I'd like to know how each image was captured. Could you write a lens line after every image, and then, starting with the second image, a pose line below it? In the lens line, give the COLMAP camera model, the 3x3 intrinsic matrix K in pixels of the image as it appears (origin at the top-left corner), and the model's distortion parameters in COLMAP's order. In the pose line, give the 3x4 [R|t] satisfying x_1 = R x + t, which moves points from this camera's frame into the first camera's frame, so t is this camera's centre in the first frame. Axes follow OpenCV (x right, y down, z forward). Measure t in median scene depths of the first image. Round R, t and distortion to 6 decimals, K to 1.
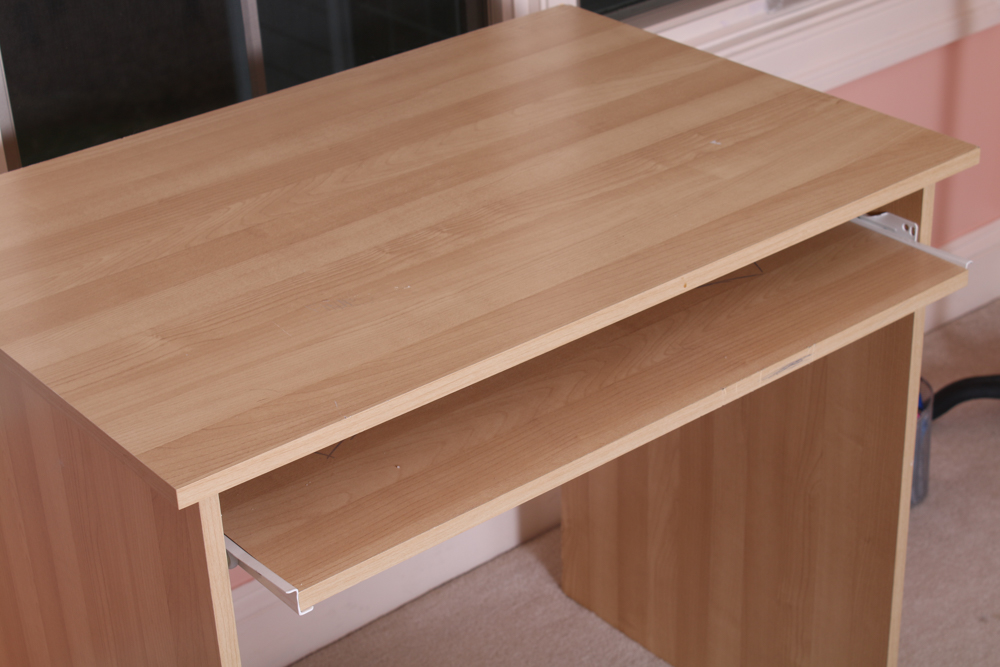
lens RADIAL K [[1866.5, 0, 500.0], [0, 1866.5, 333.5], [0, 0, 1]] dist [0.009584, 0.069257]
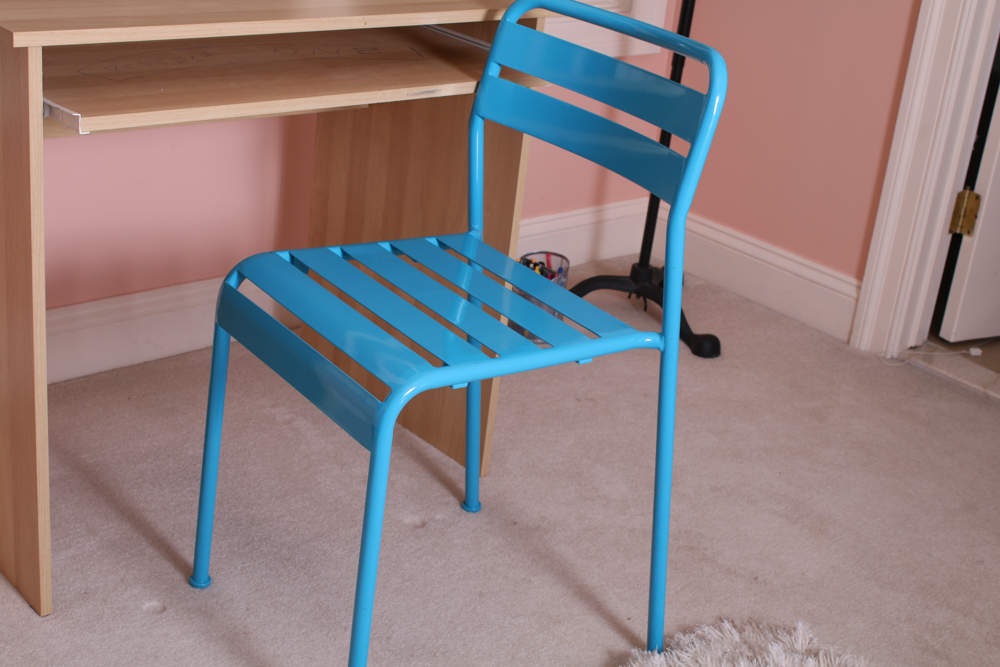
lens RADIAL K [[1450.5, 0, 500.0], [0, 1450.5, 333.5], [0, 0, 1]] dist [0.002724, -0.433864]
pose [[0.988513, 0.121996, 0.089212, 0.120239], [-0.112864, 0.988453, -0.101107, 0.305660], [-0.100516, 0.089877, 0.990868, -0.186372]]
